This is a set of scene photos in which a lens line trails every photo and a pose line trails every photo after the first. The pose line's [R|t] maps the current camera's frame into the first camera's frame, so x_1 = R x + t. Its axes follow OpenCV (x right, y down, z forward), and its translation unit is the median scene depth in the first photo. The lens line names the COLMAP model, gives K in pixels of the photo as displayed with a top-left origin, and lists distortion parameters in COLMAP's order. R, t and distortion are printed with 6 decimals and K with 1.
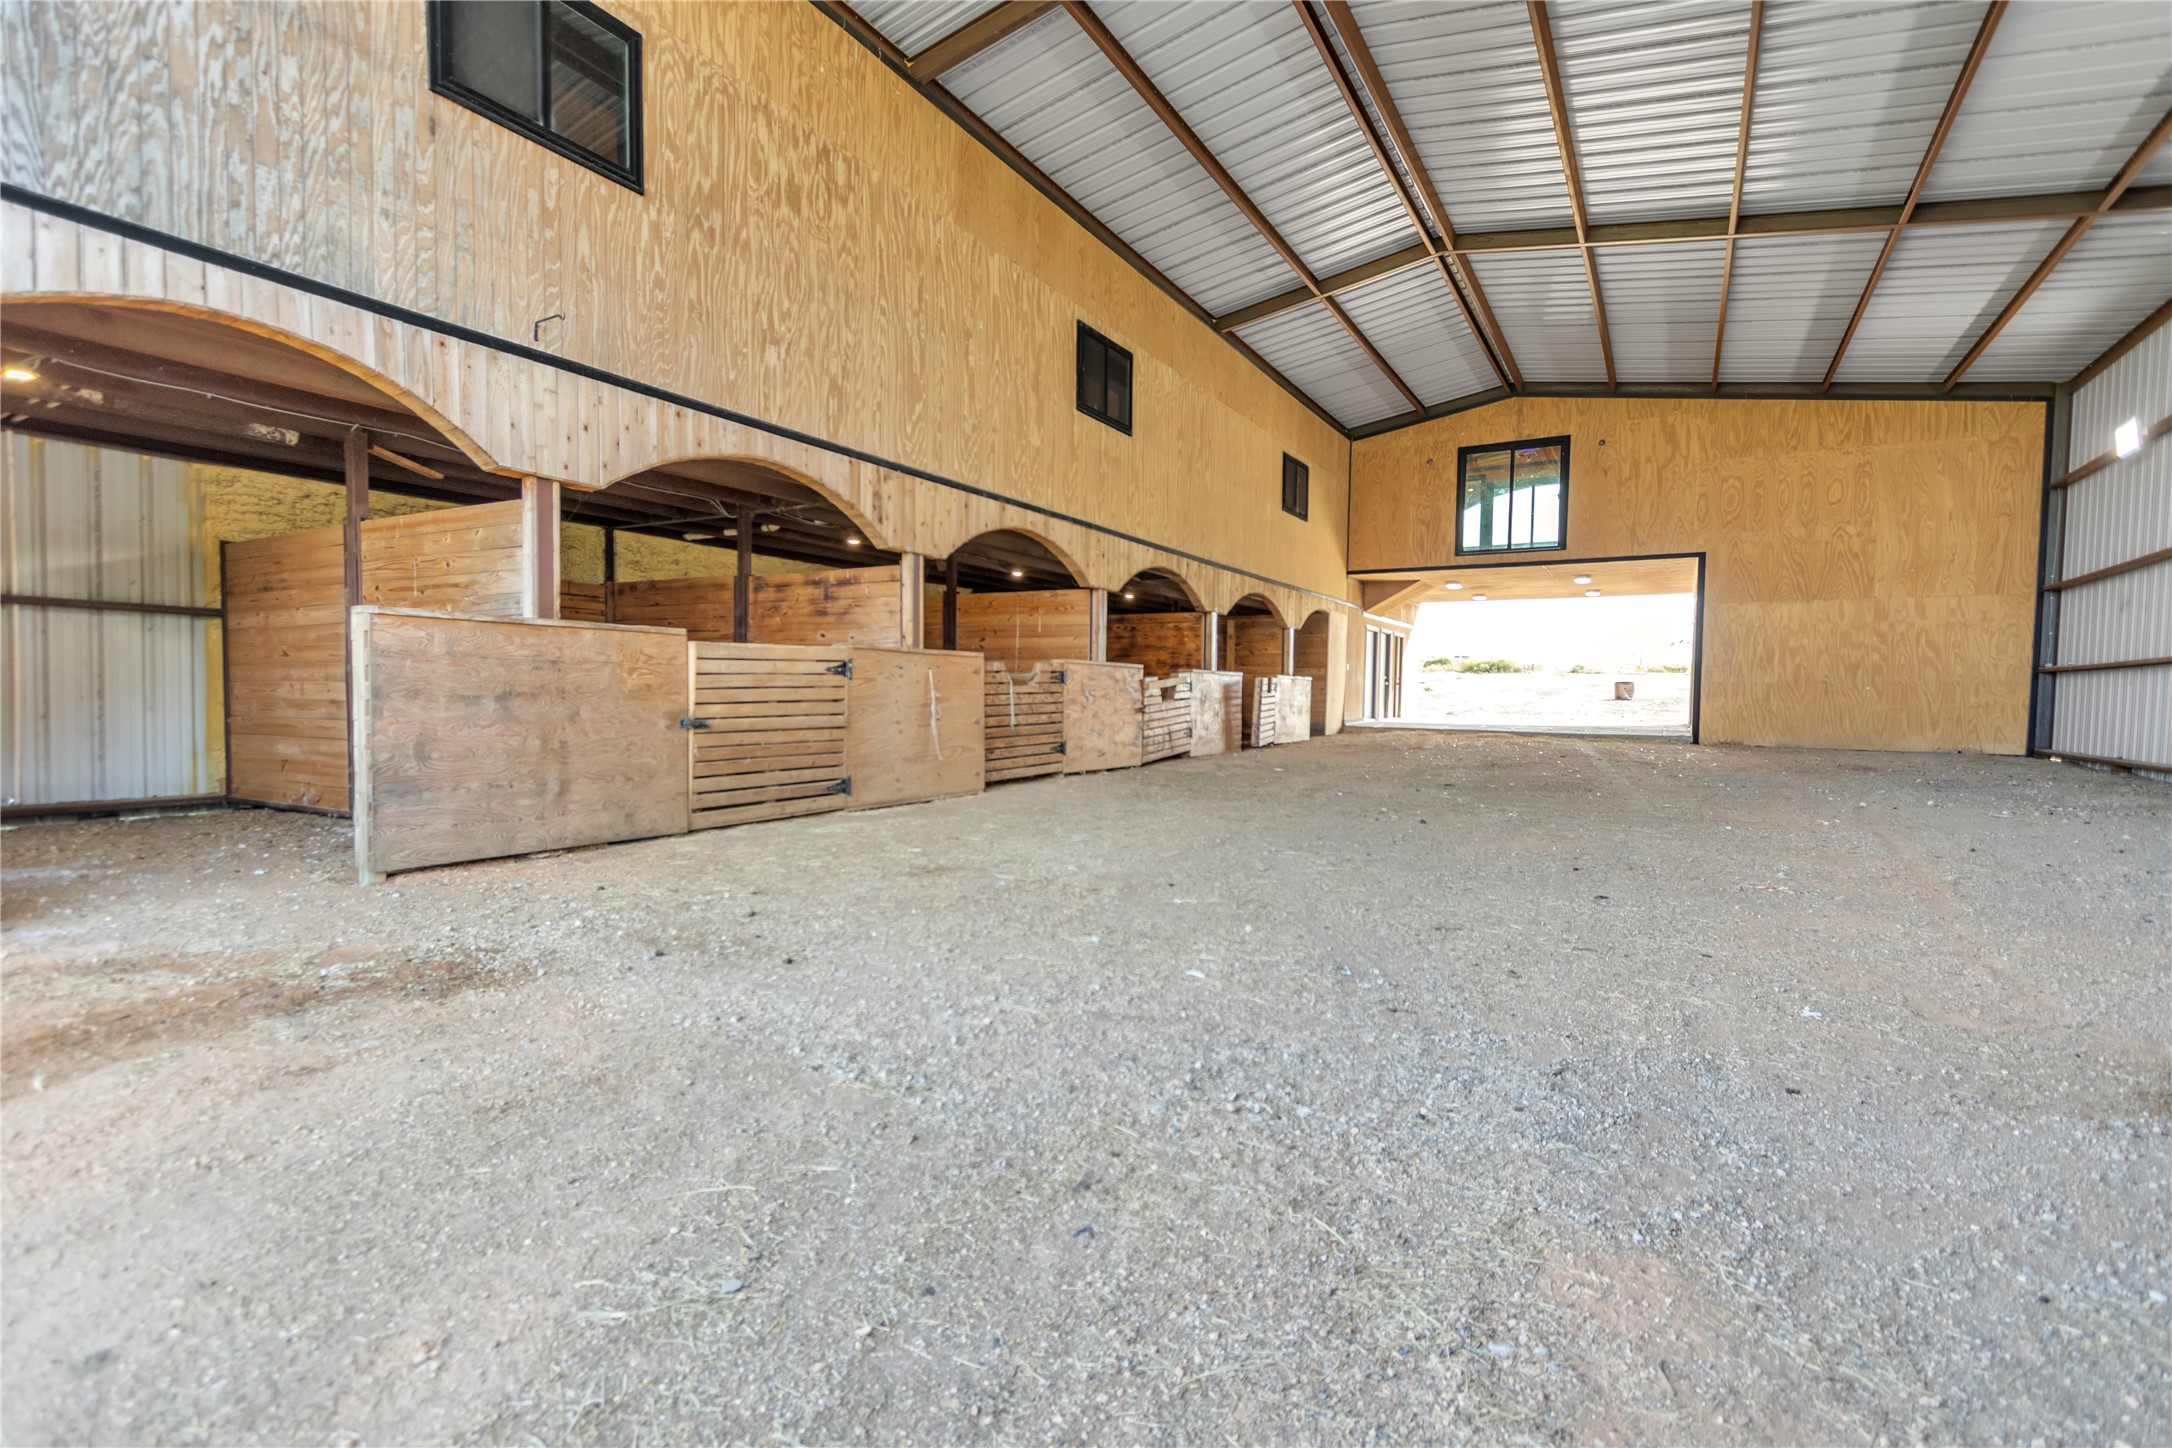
lens RADIAL K [[997.9, 0, 1082.7], [0, 997.9, 737.0], [0, 0, 1]] dist [0.001948, -0.000091]
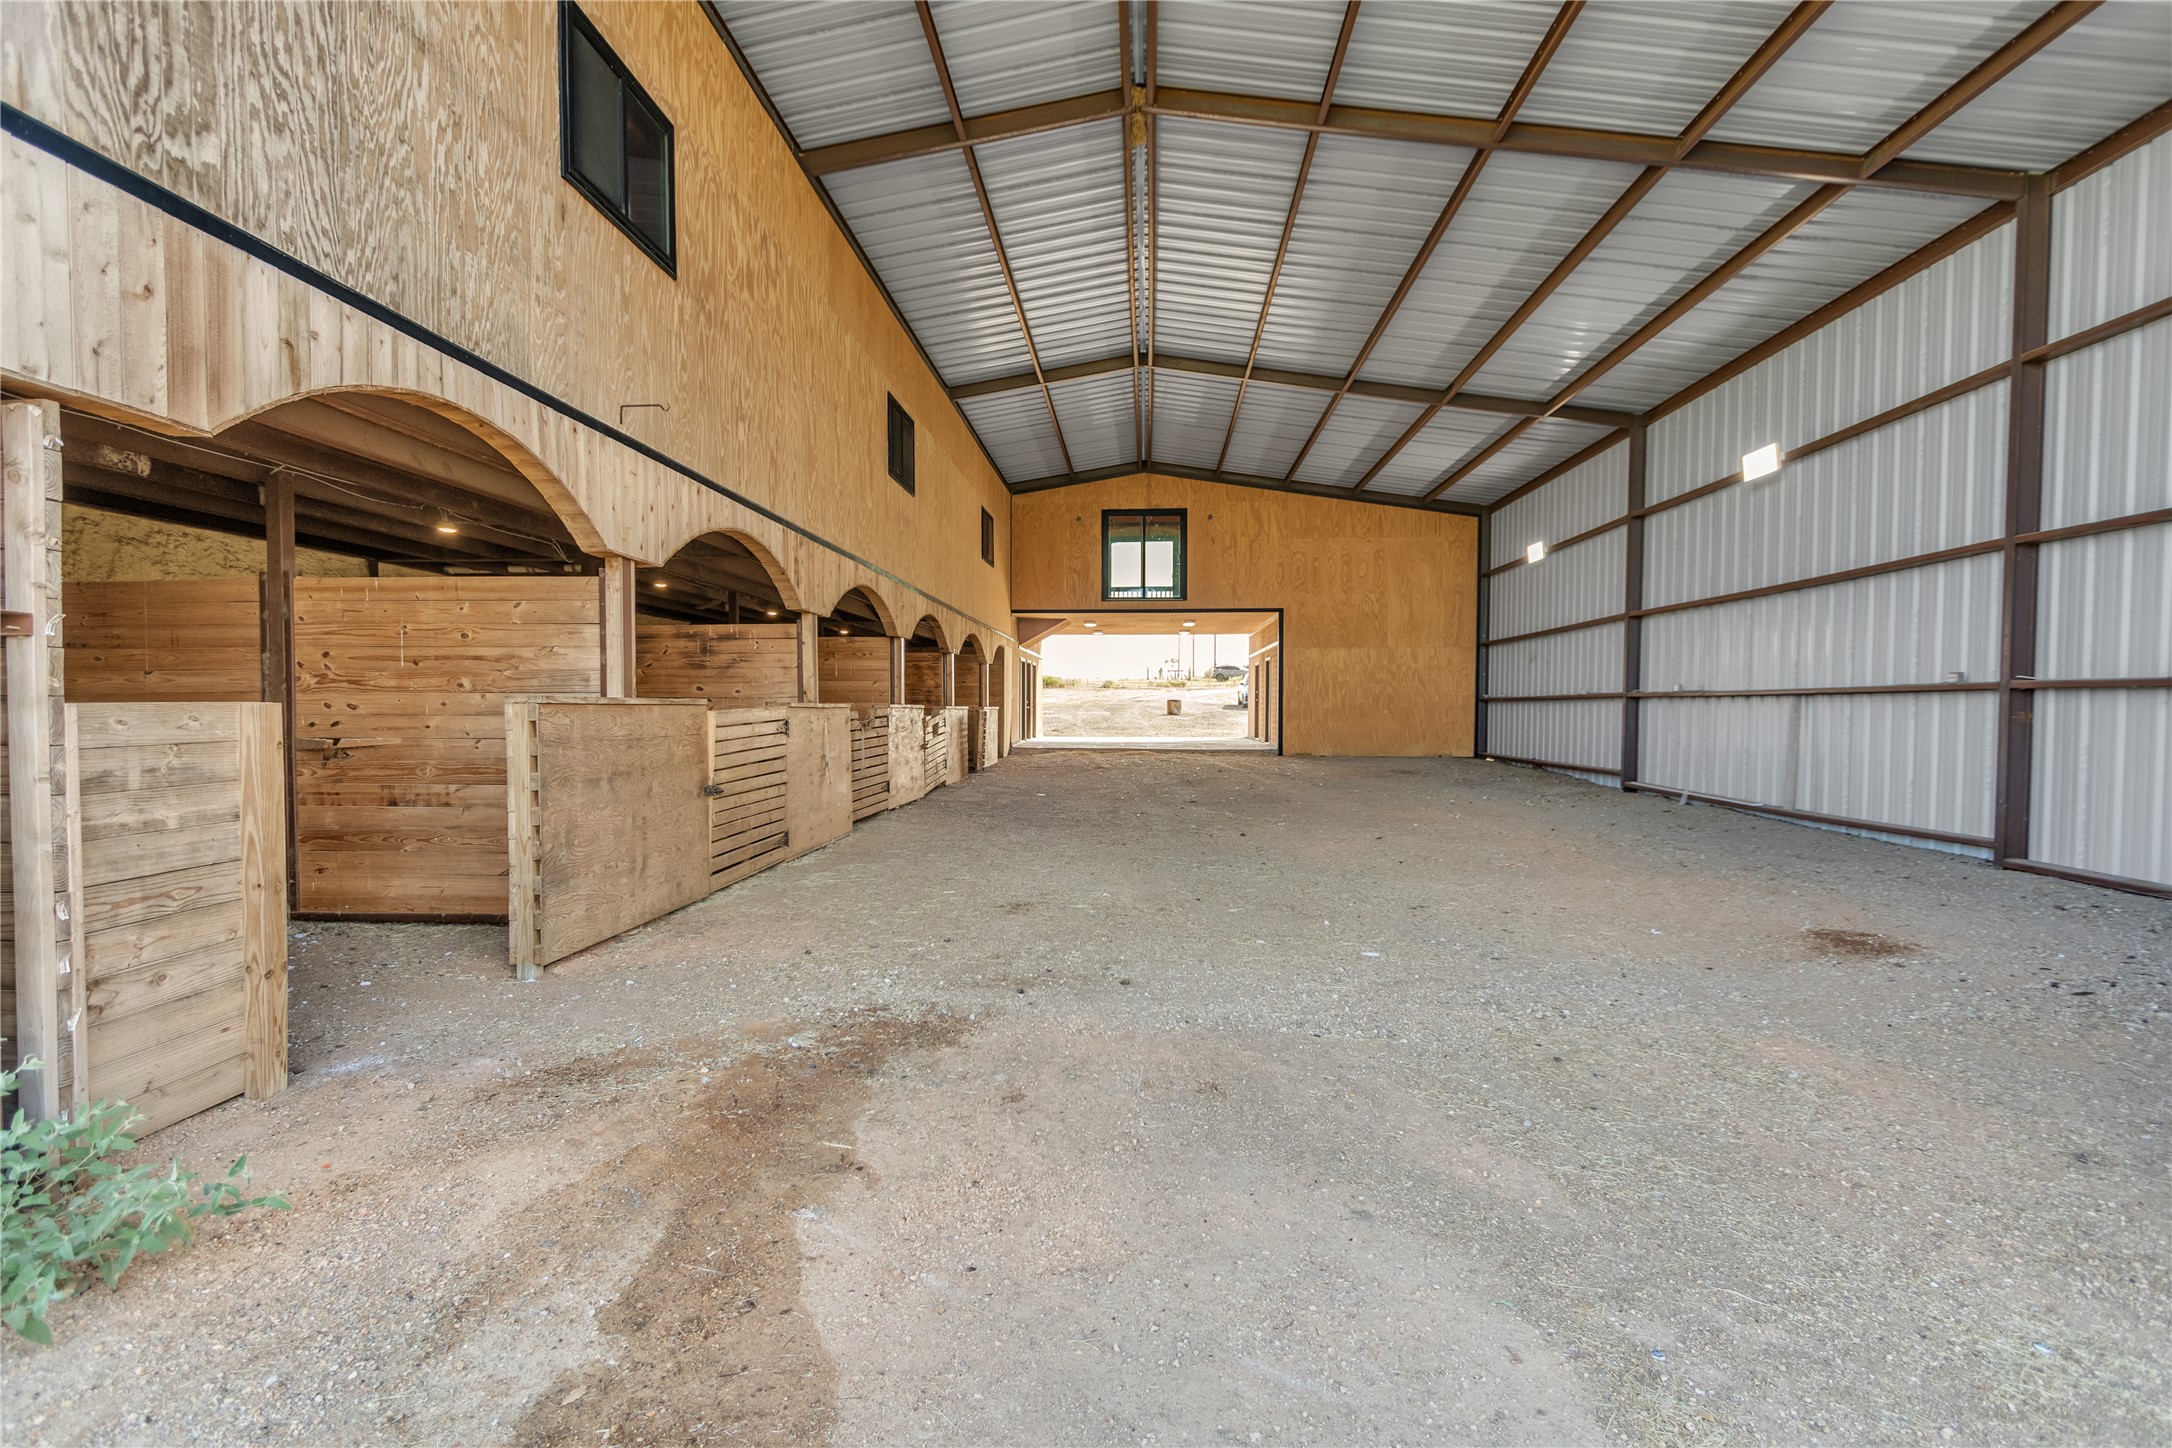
lens RADIAL K [[997.9, 0, 1082.7], [0, 997.9, 737.0], [0, 0, 1]] dist [0.001948, -0.000091]
pose [[0.889042, -0.025328, 0.457124, -0.380468], [0.029444, 0.999565, -0.001881, -0.040351], [-0.456877, 0.015132, 0.889401, -0.068272]]
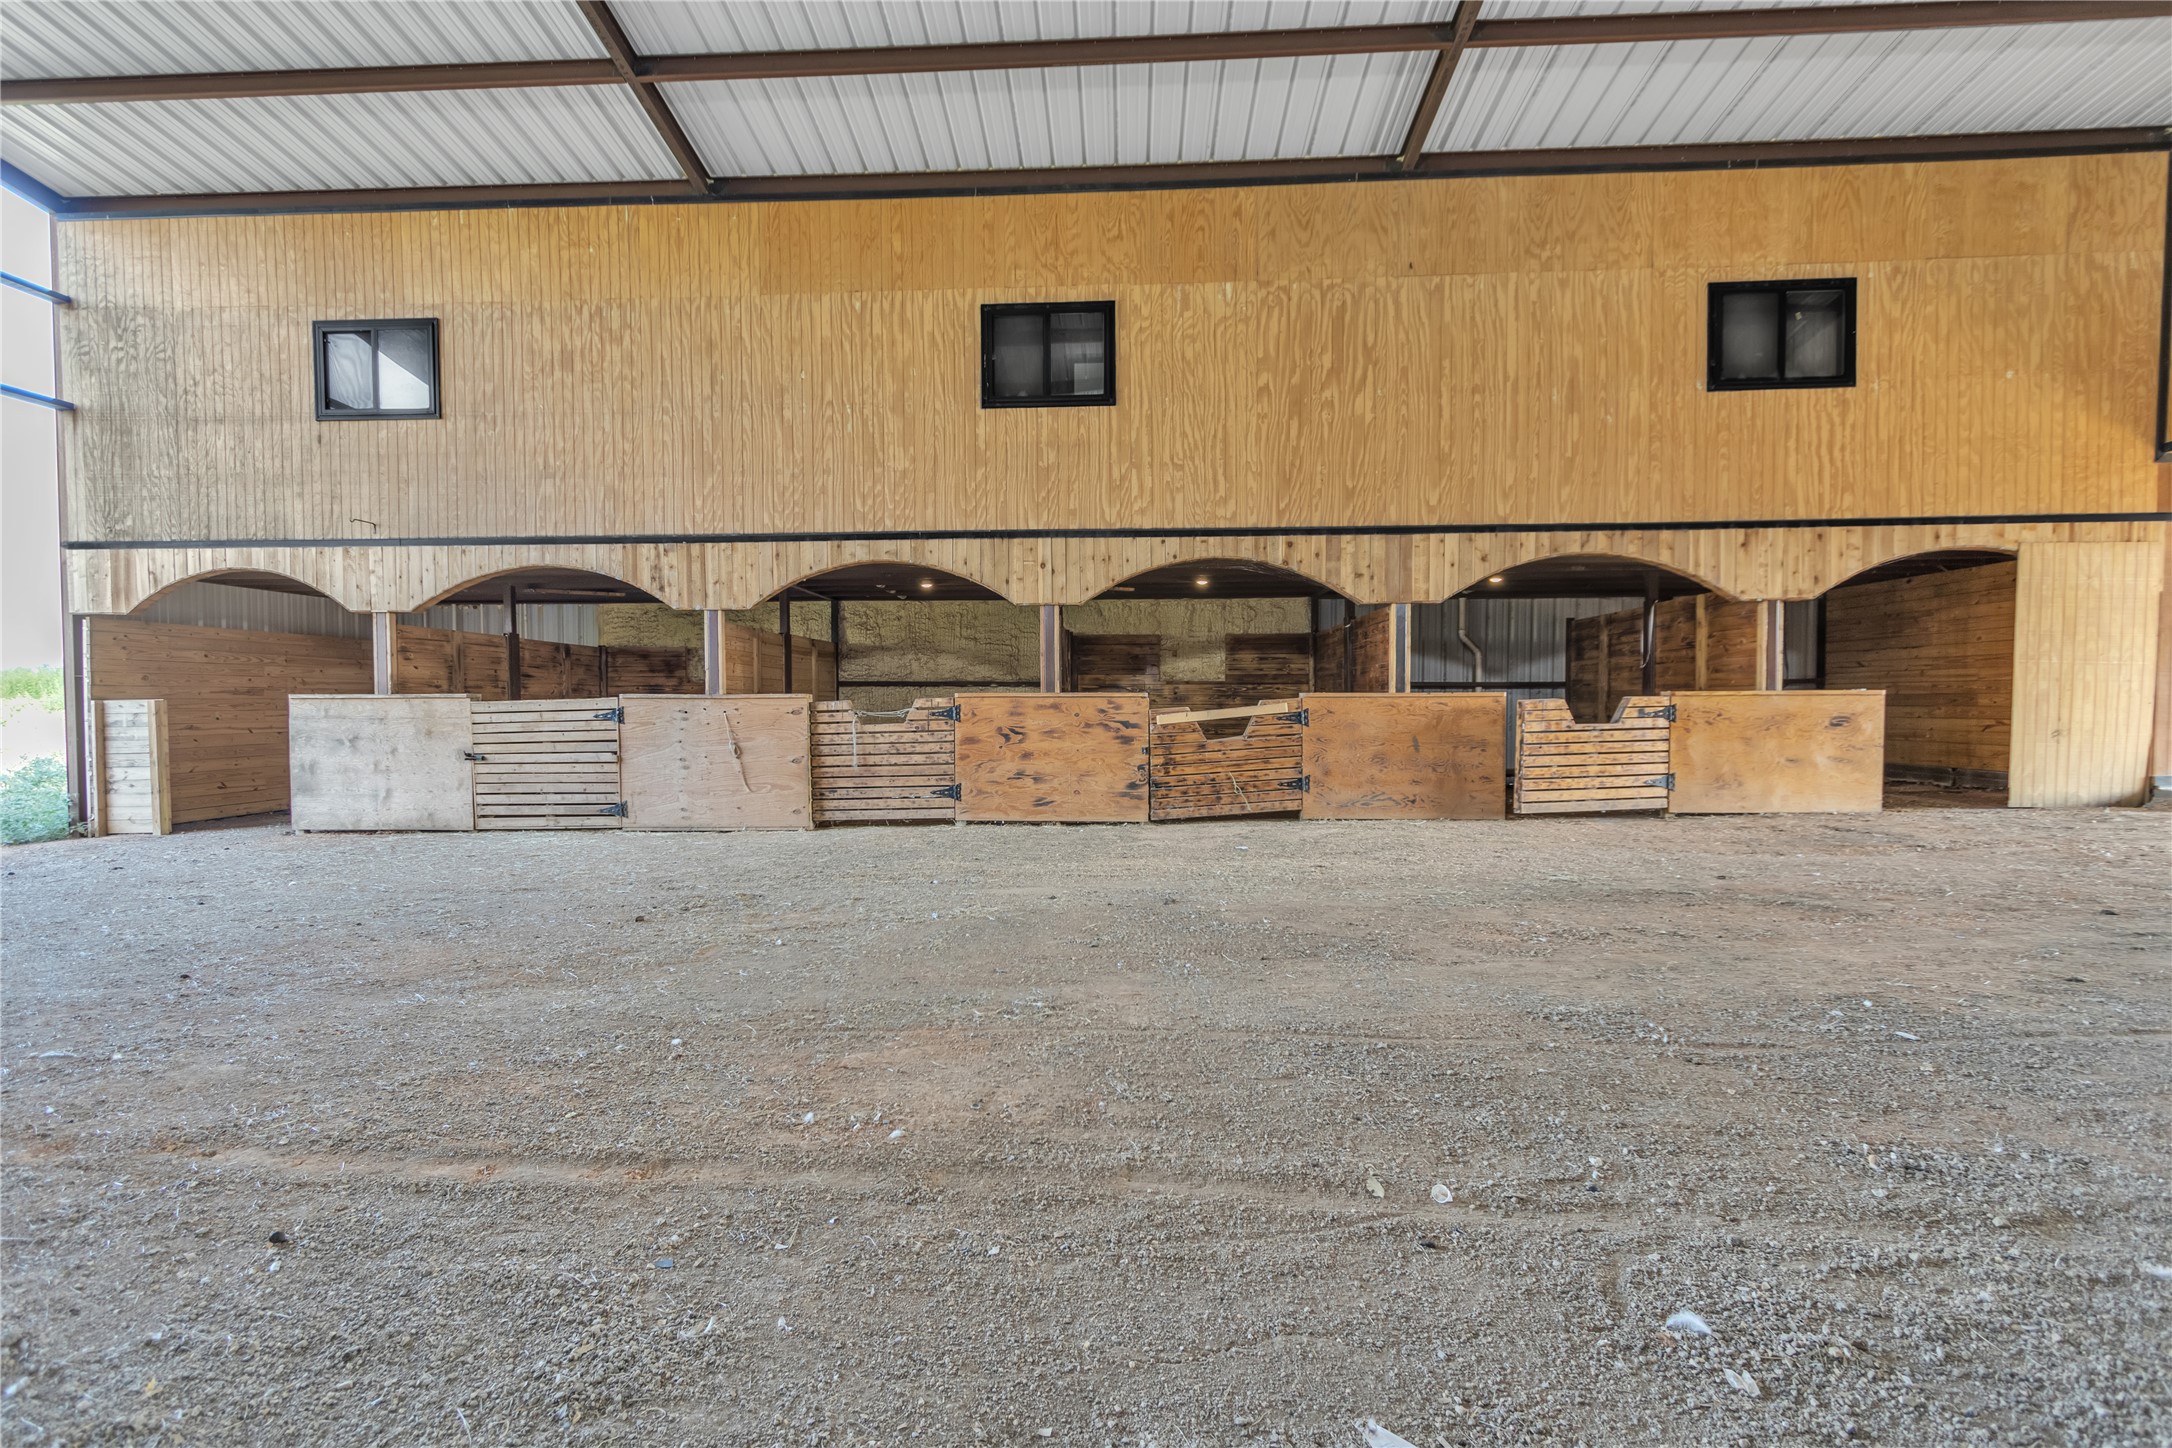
lens RADIAL K [[997.9, 0, 1082.7], [0, 997.9, 737.0], [0, 0, 1]] dist [0.001948, -0.000091]
pose [[0.463896, 0.014718, -0.885767, 0.971058], [-0.027011, 0.999632, 0.002464, -0.051610], [0.885478, 0.022782, 0.464123, 0.805639]]
